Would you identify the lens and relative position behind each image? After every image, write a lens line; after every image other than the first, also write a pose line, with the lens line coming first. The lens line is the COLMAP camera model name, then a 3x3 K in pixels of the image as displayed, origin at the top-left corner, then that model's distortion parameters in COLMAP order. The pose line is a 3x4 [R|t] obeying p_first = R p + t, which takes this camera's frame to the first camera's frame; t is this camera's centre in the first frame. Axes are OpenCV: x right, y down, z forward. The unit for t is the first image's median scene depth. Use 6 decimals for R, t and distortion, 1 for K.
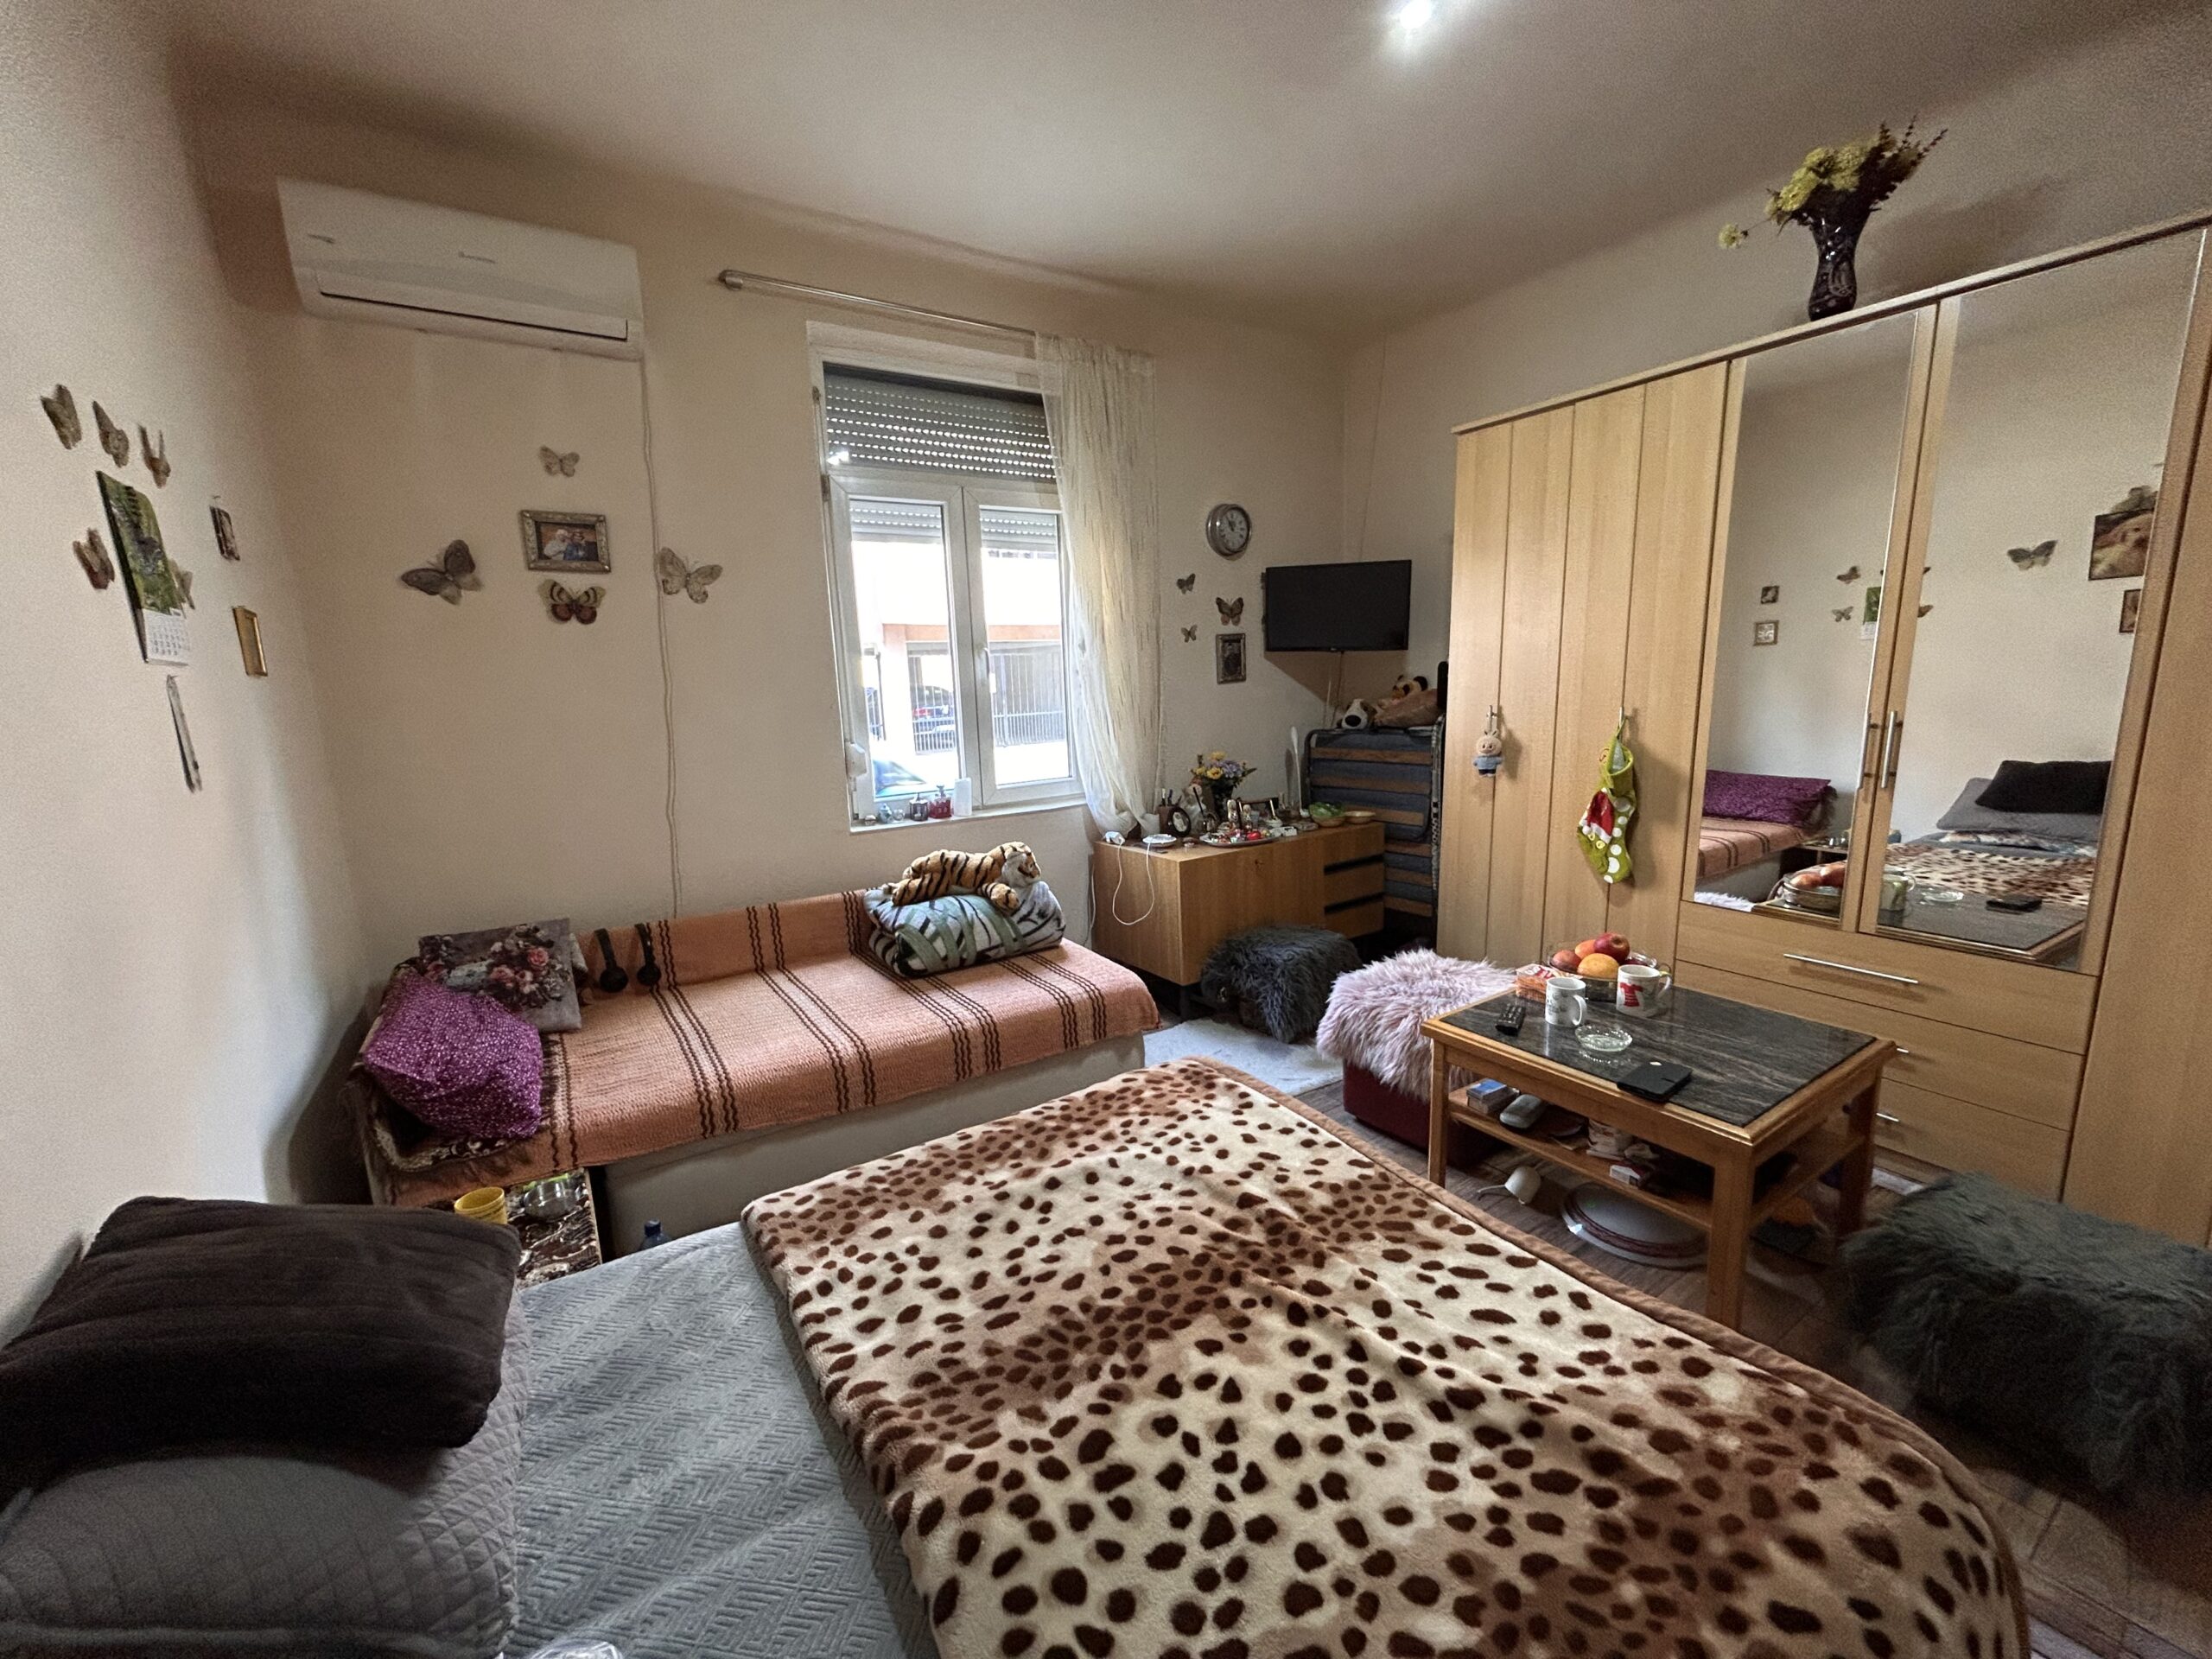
lens RADIAL K [[888.3, 0, 1104.1], [0, 888.3, 823.3], [0, 0, 1]] dist [-0.006610, 0.002324]
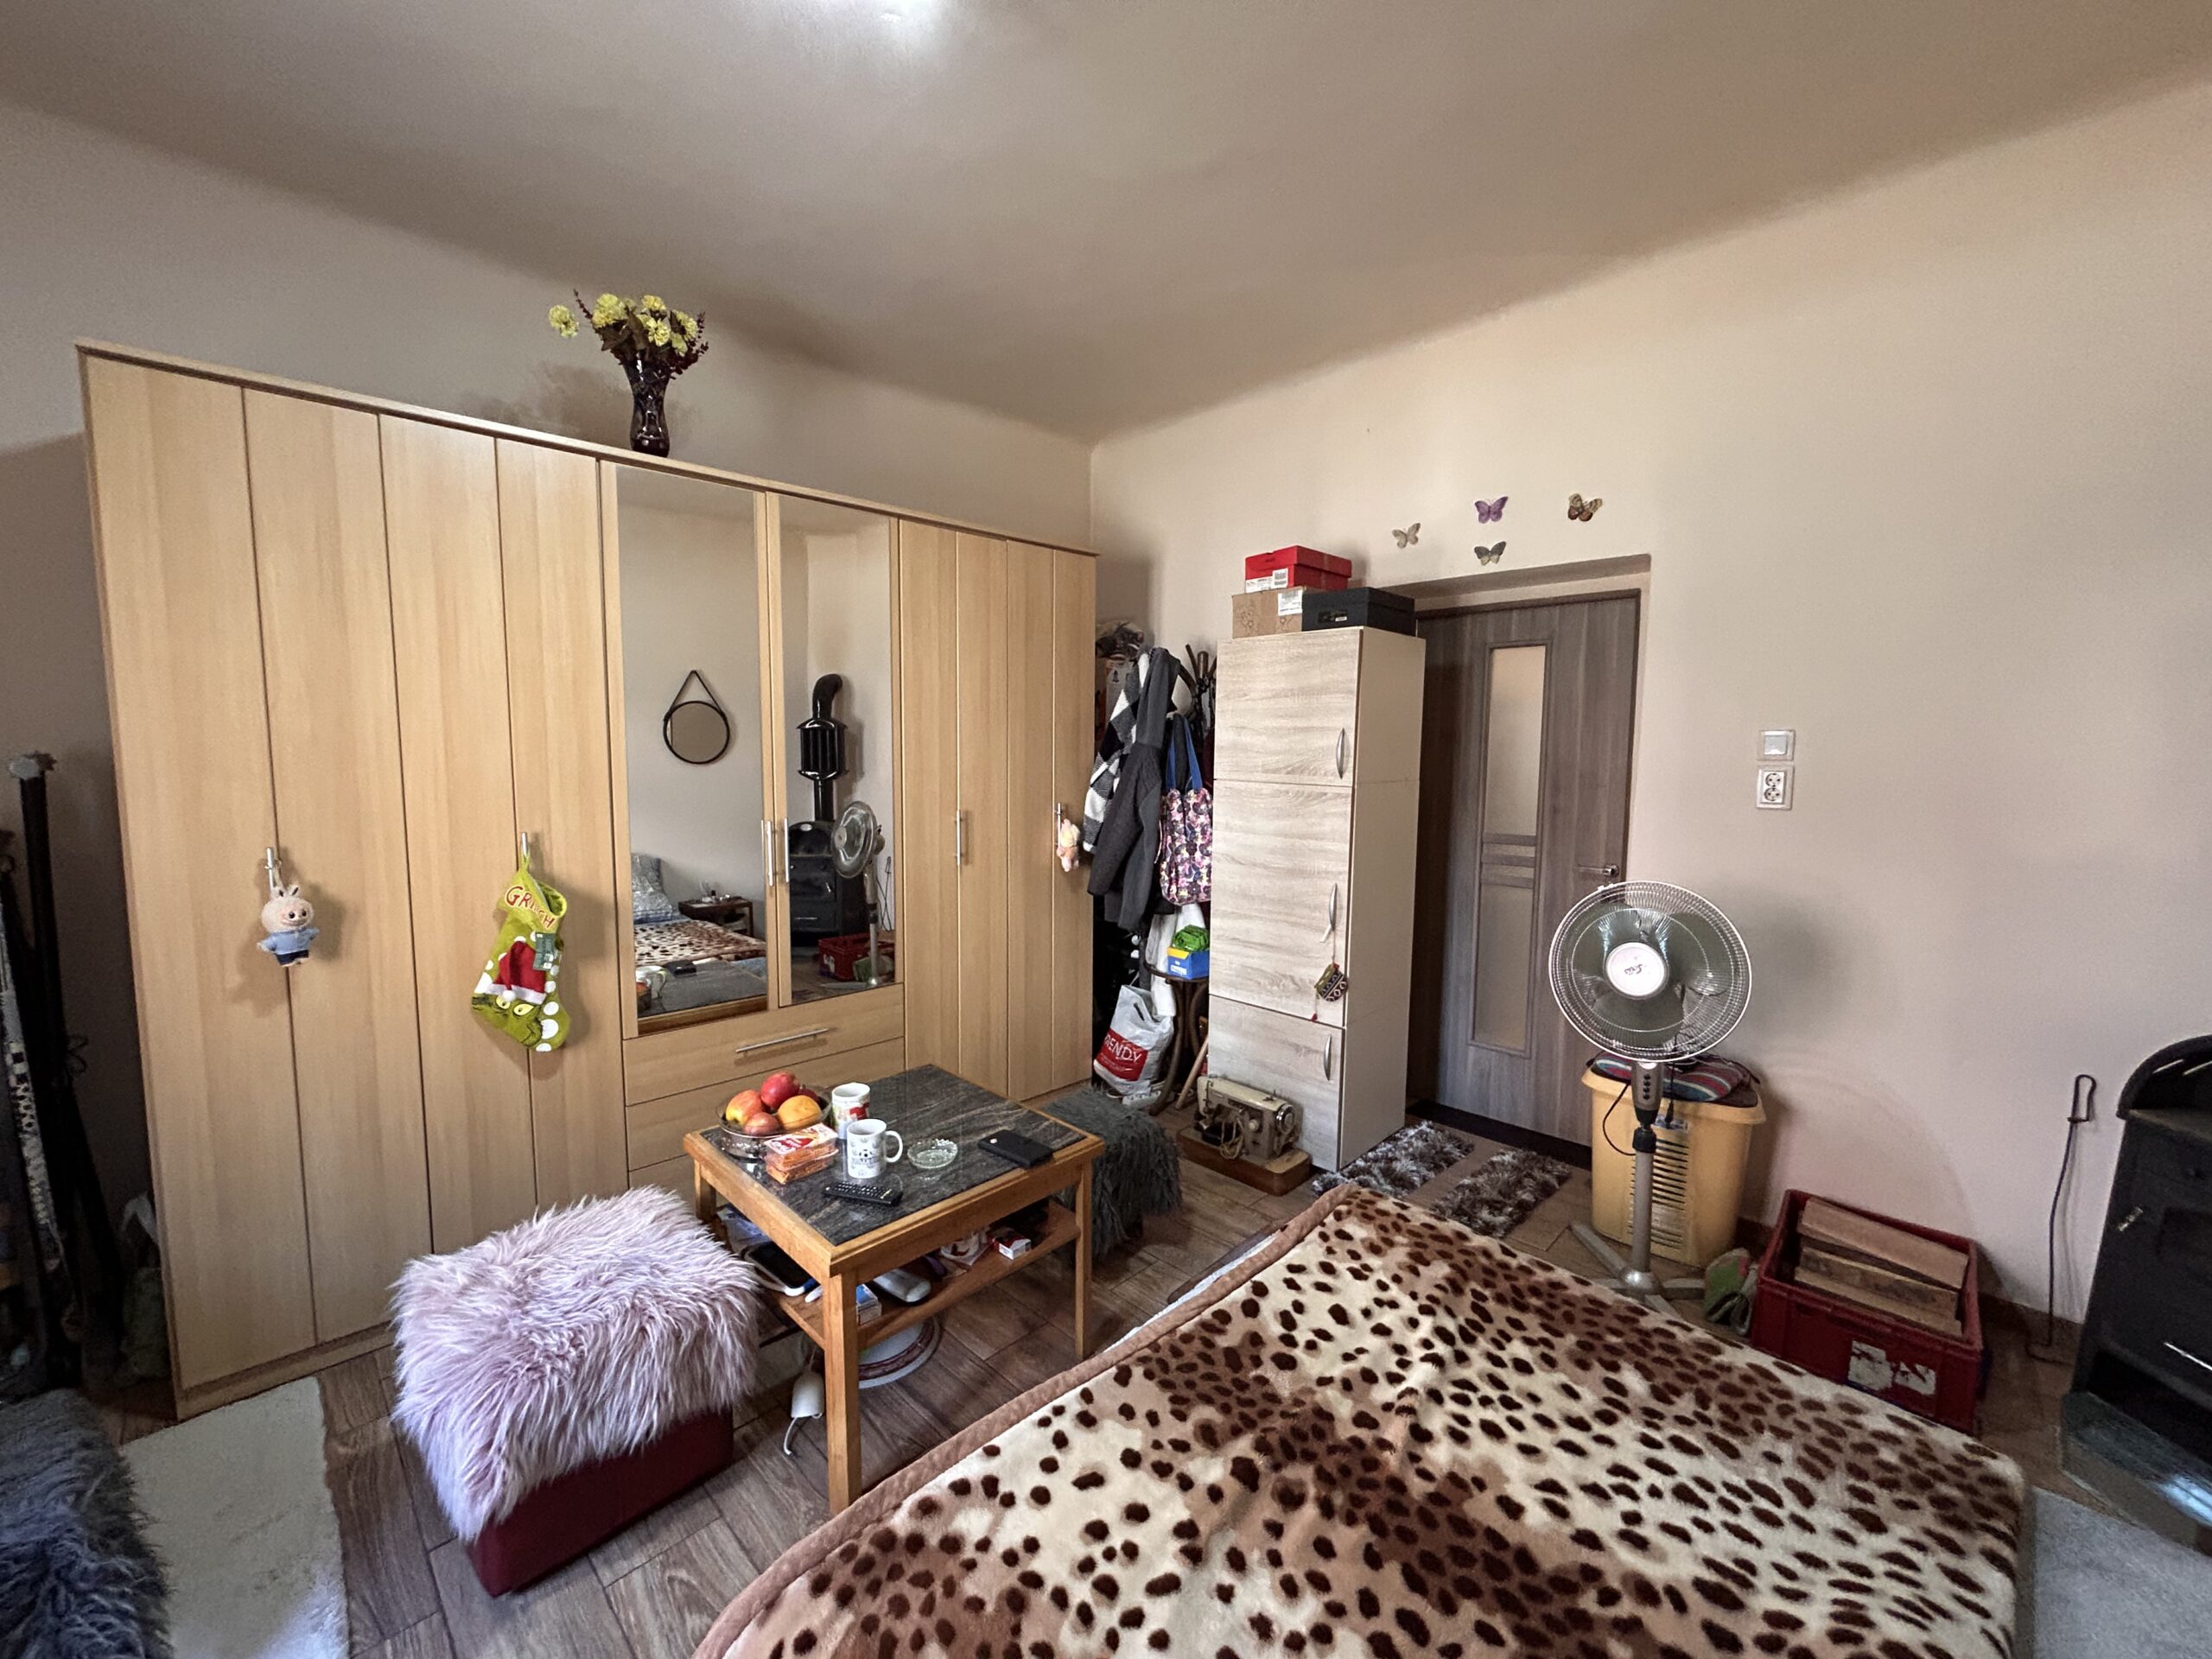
lens RADIAL K [[888.3, 0, 1091.6], [0, 888.3, 830.8], [0, 0, 1]] dist [-0.006610, 0.002324]
pose [[-0.199308, -0.065707, 0.977732, -0.490863], [0.165294, 0.981199, 0.099634, -0.211933], [-0.965896, 0.181471, -0.184700, 1.081053]]
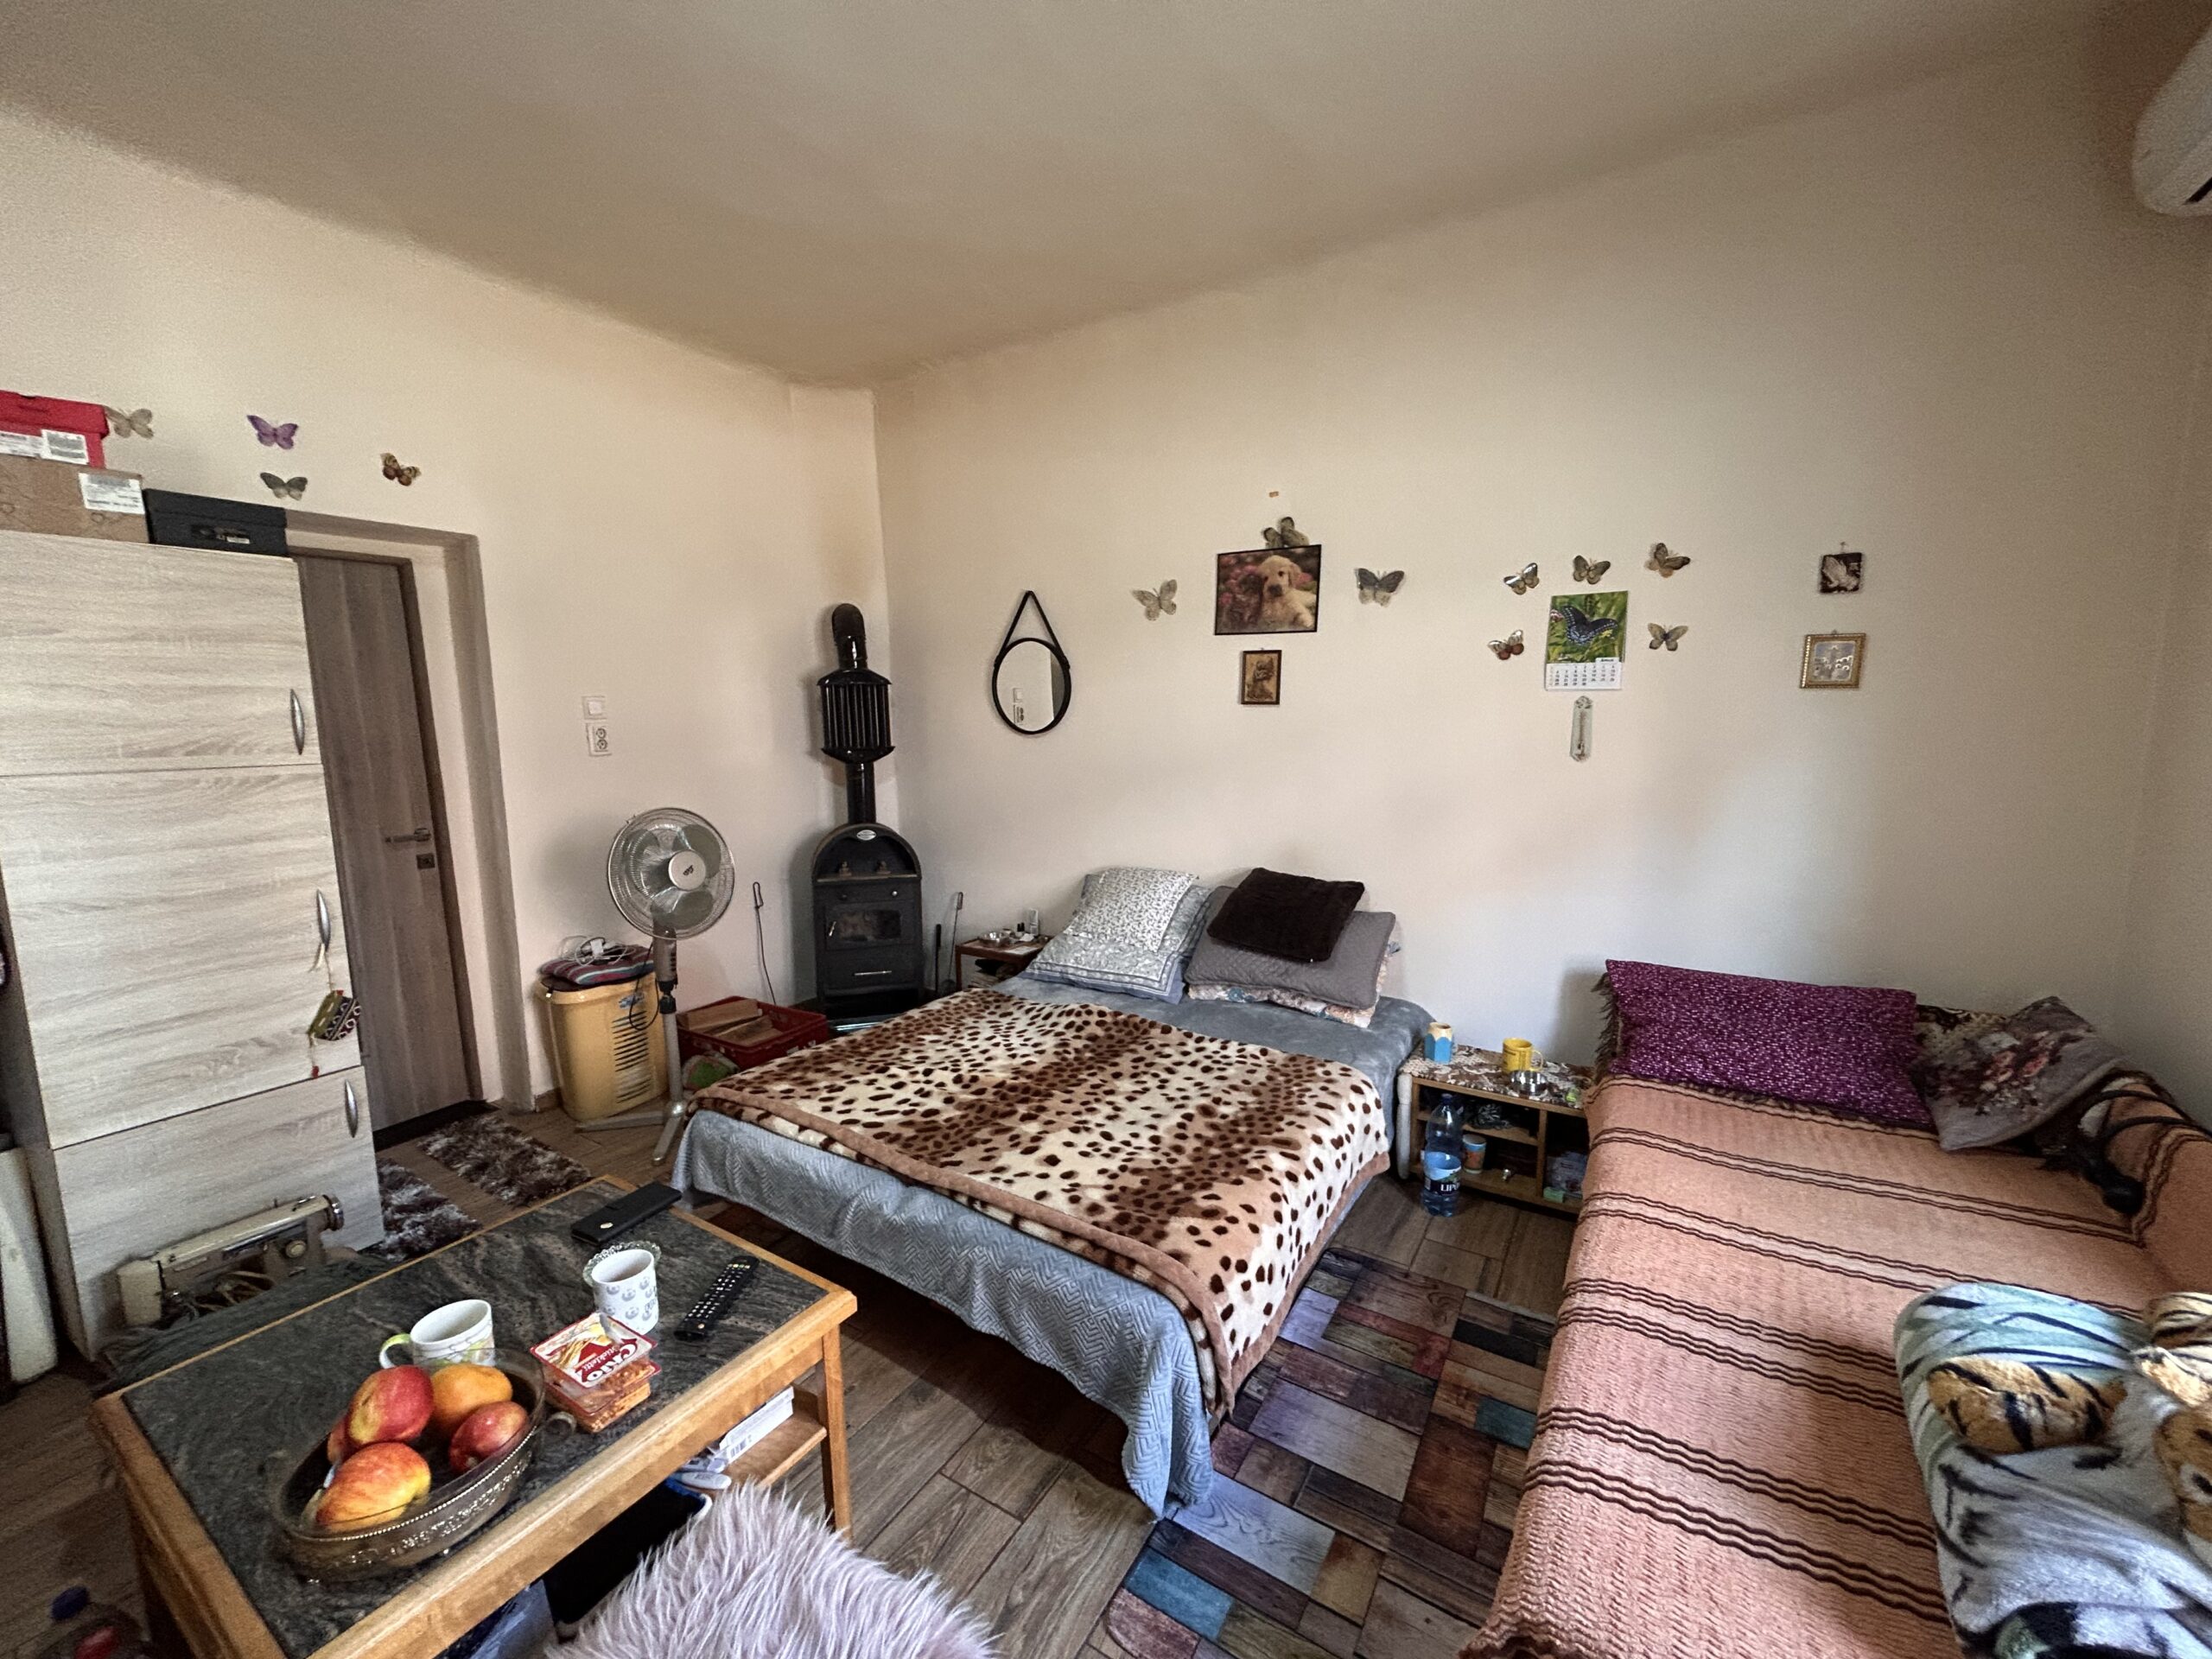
lens RADIAL K [[888.3, 0, 1109.8], [0, 888.3, 833.0], [0, 0, 1]] dist [-0.006610, 0.002324]
pose [[-0.904241, 0.108057, -0.413124, 0.526794], [-0.023202, 0.953592, 0.300206, -0.367505], [0.426391, 0.281044, -0.859770, 1.933025]]
